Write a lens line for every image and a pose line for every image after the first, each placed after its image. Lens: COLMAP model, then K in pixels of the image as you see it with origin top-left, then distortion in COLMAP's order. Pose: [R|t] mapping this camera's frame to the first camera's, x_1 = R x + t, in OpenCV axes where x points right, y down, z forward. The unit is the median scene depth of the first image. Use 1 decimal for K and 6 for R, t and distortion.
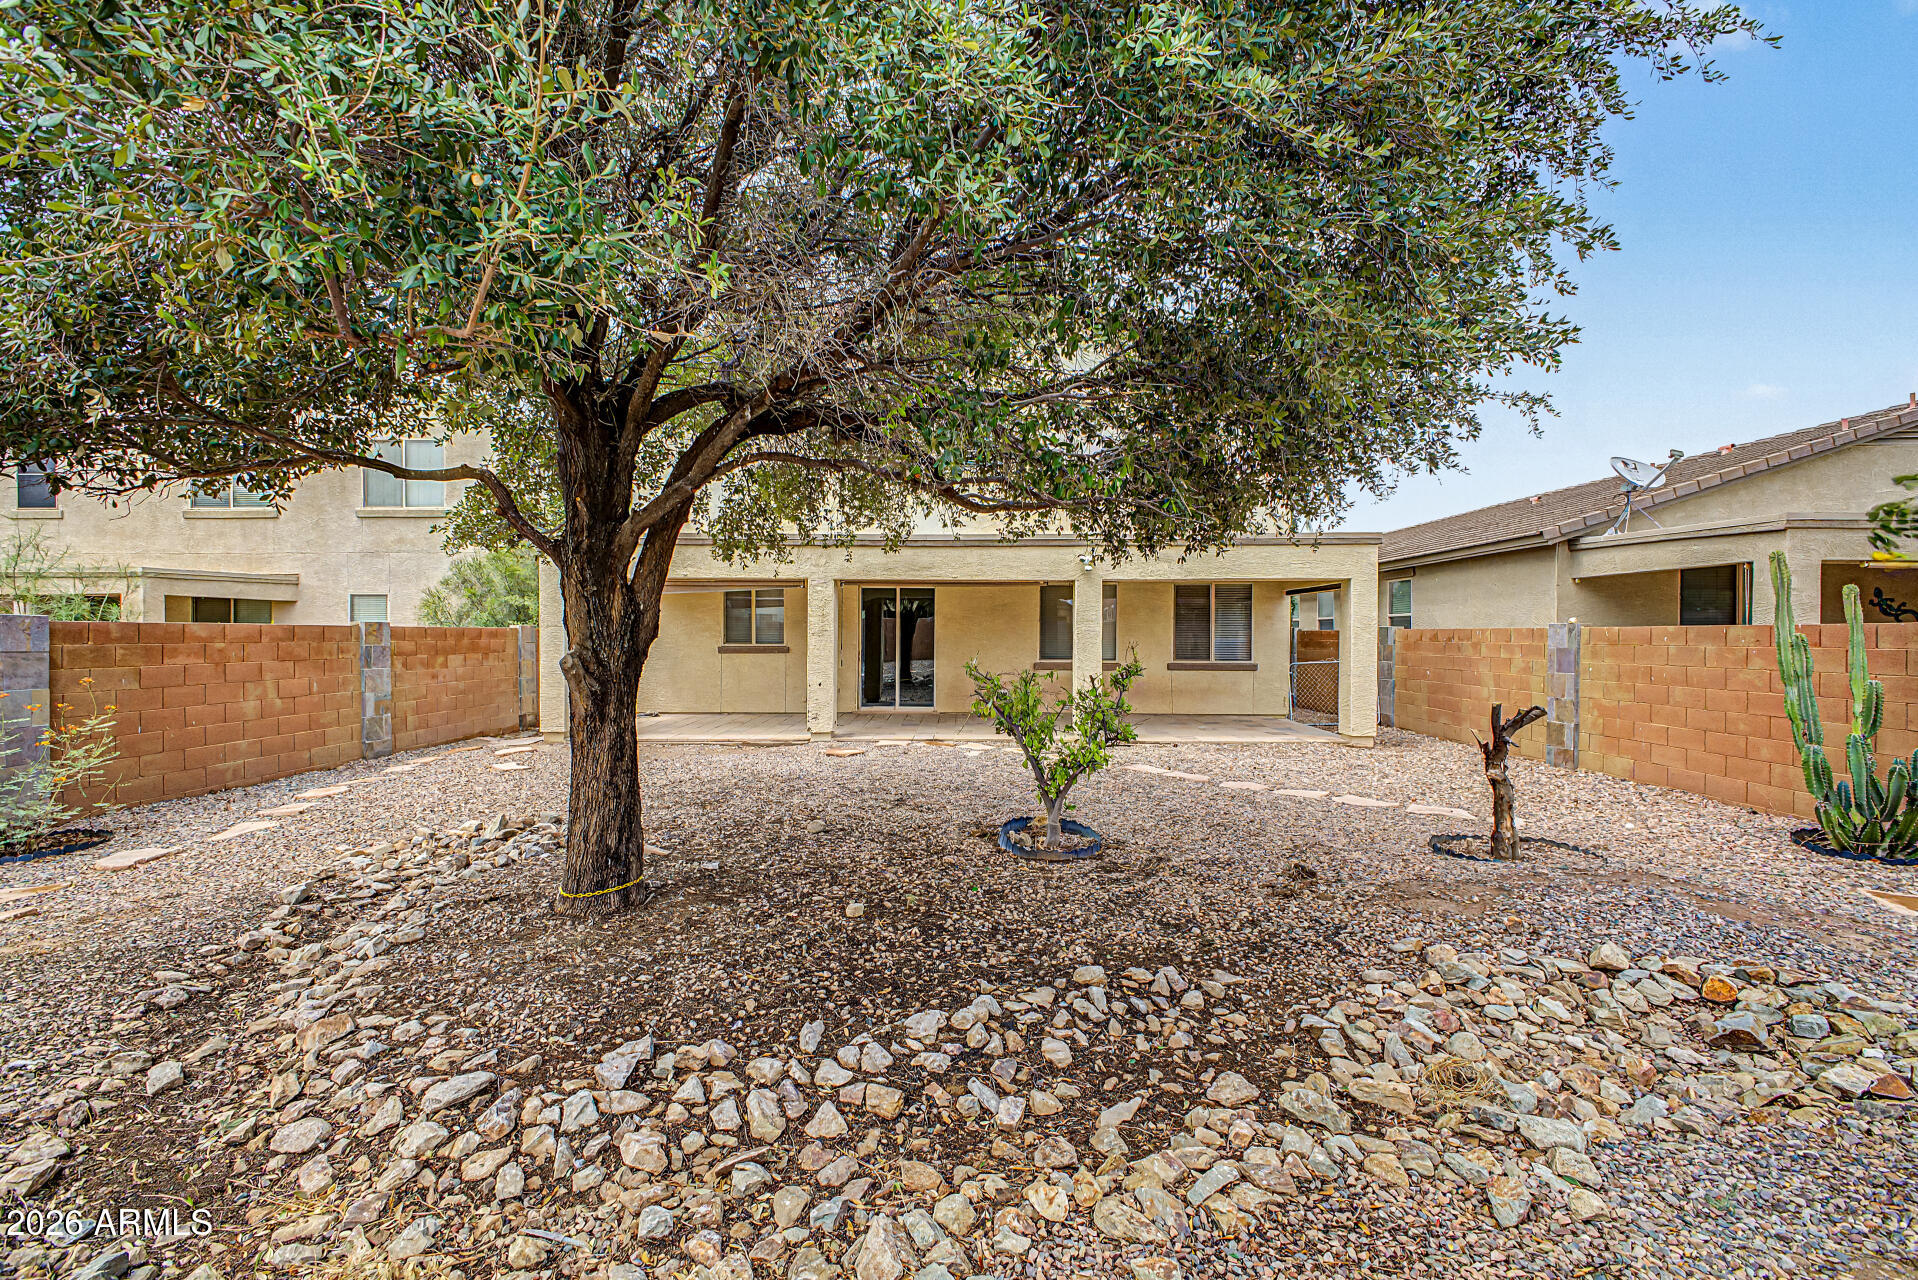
lens RADIAL K [[759.0, 0, 969.1], [0, 759.0, 636.8], [0, 0, 1]] dist [0.000865, -0.000098]
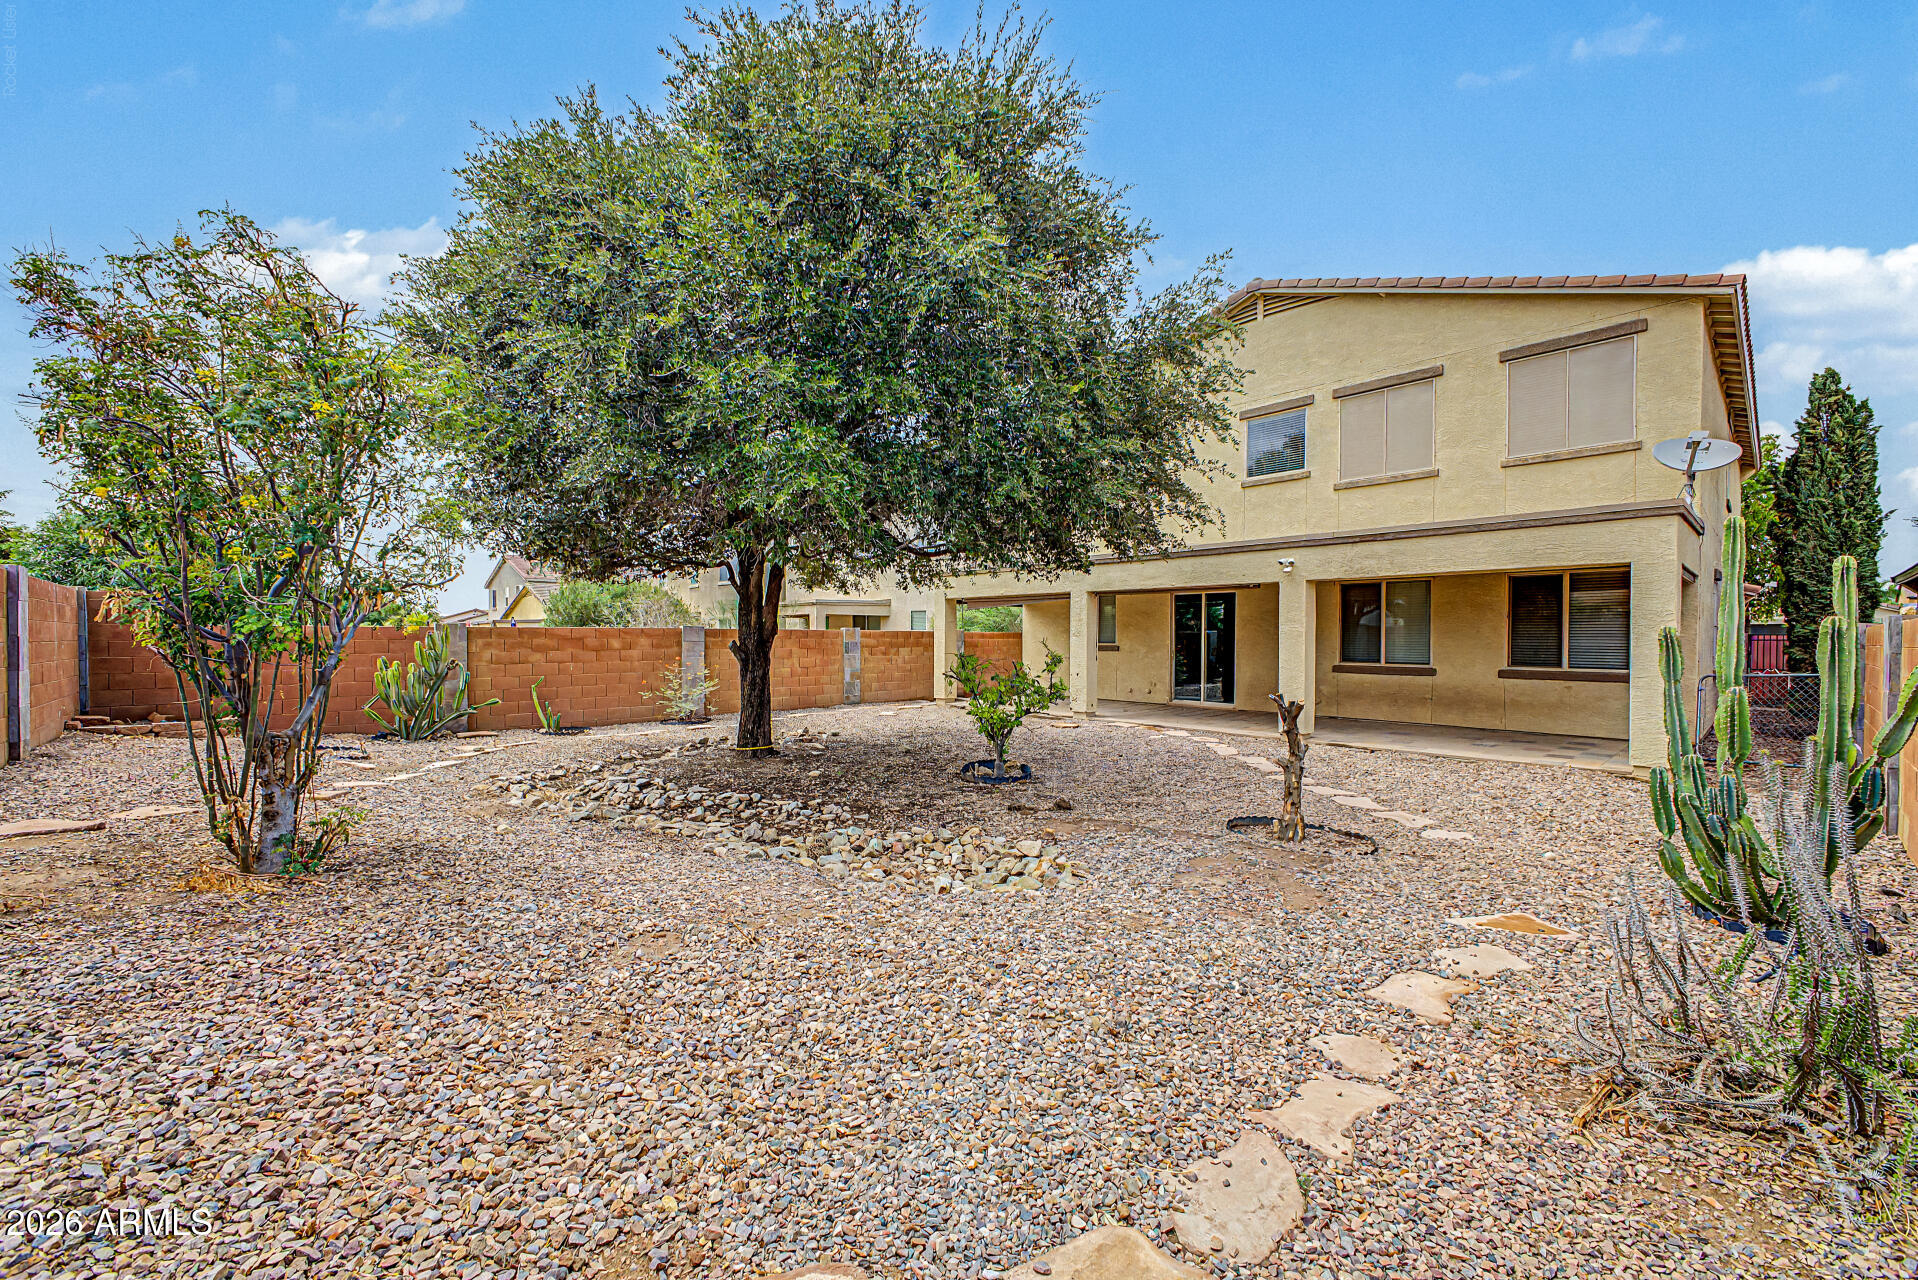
lens RADIAL K [[759.0, 0, 969.1], [0, 759.0, 636.8], [0, 0, 1]] dist [0.000865, -0.000098]
pose [[0.671173, 0.000672, -0.741301, 0.762628], [-0.003544, 0.999991, -0.002302, 0.003714], [0.741293, 0.004172, 0.671169, 0.000346]]
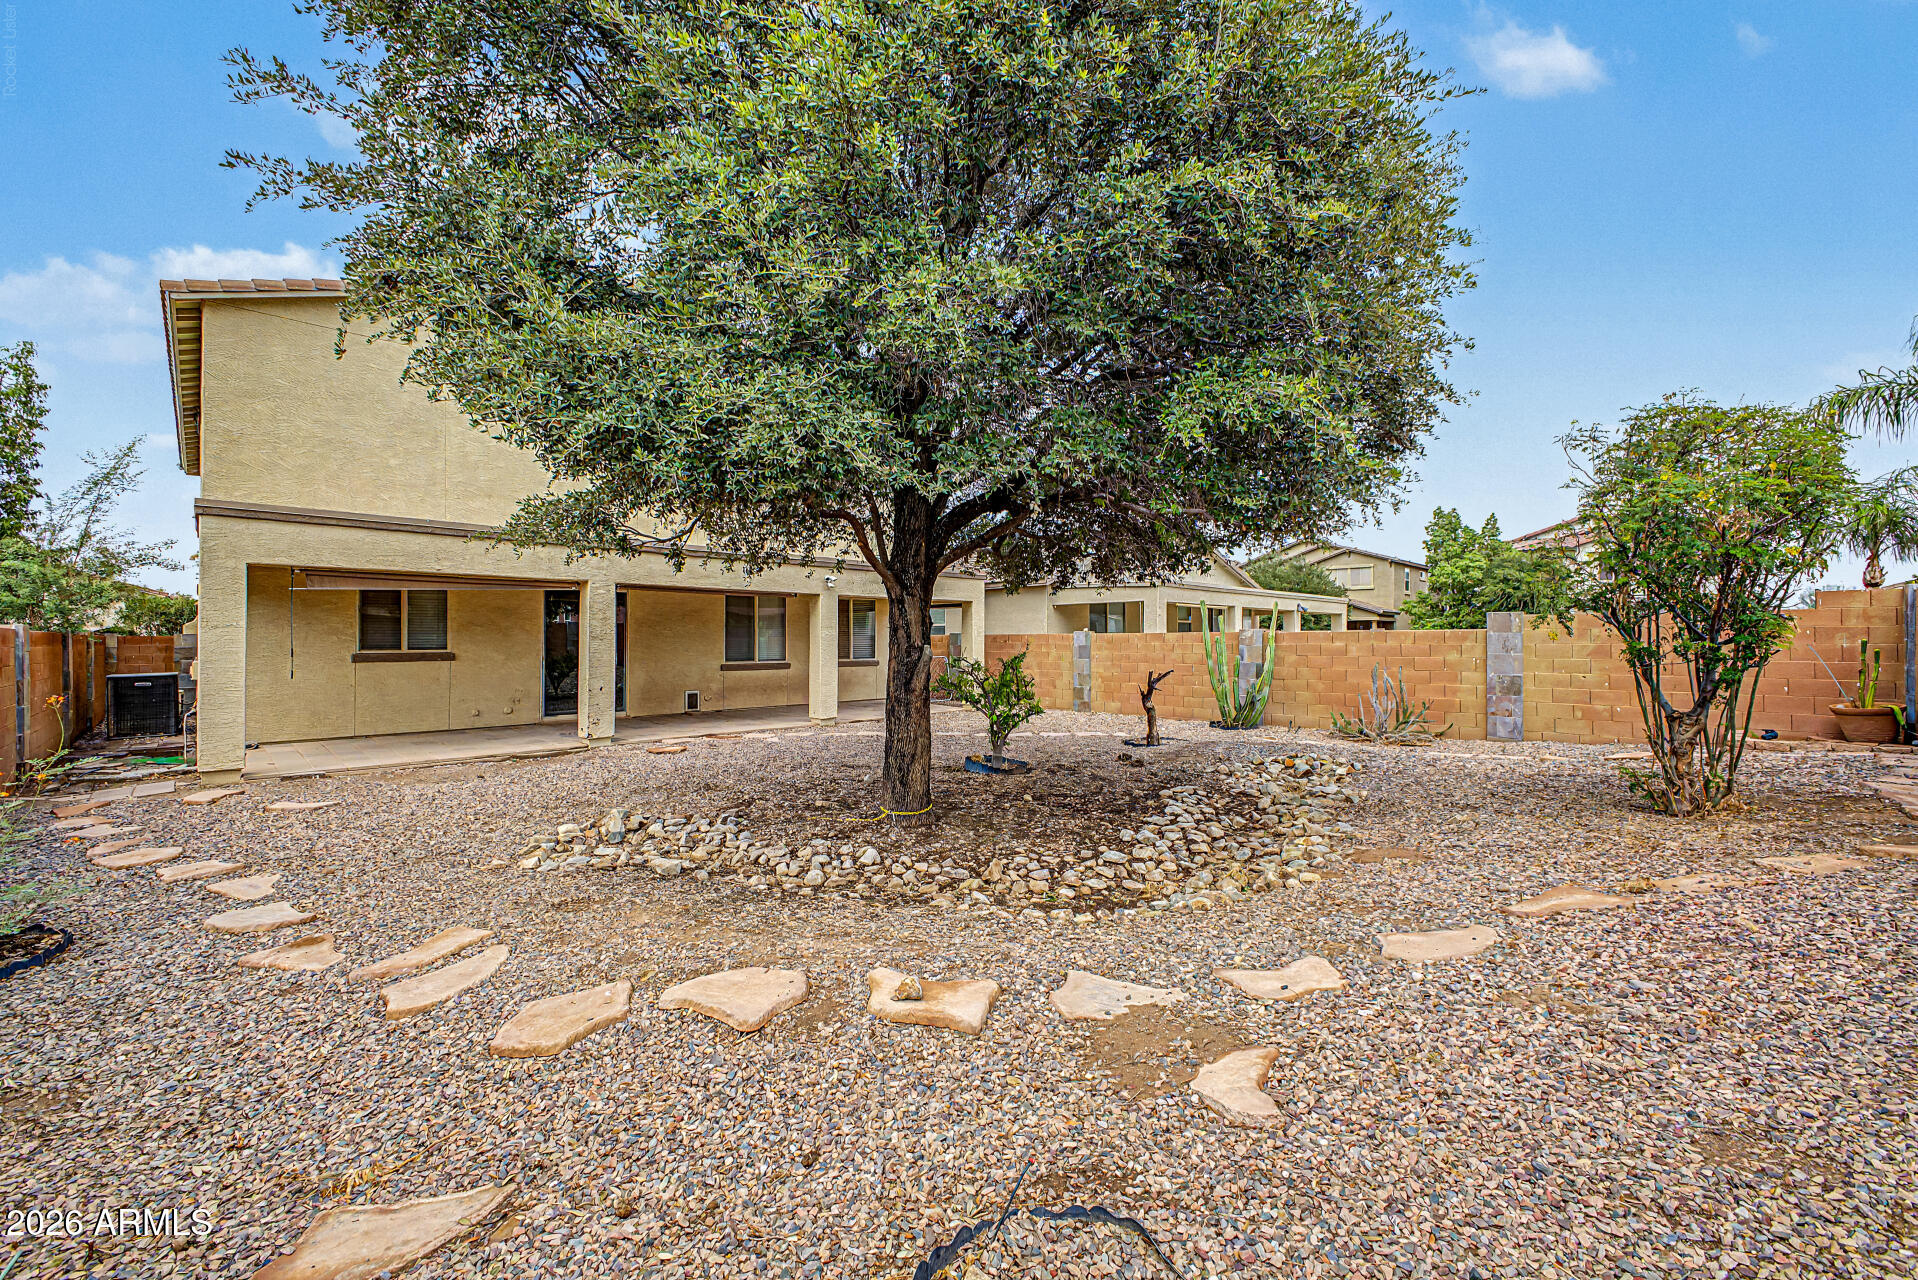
lens RADIAL K [[759.0, 0, 969.1], [0, 759.0, 636.8], [0, 0, 1]] dist [0.000865, -0.000098]
pose [[0.681487, -0.000266, 0.731830, -0.458695], [0.004443, 0.999983, -0.003775, 0.000932], [-0.731817, 0.005824, 0.681477, -0.014194]]
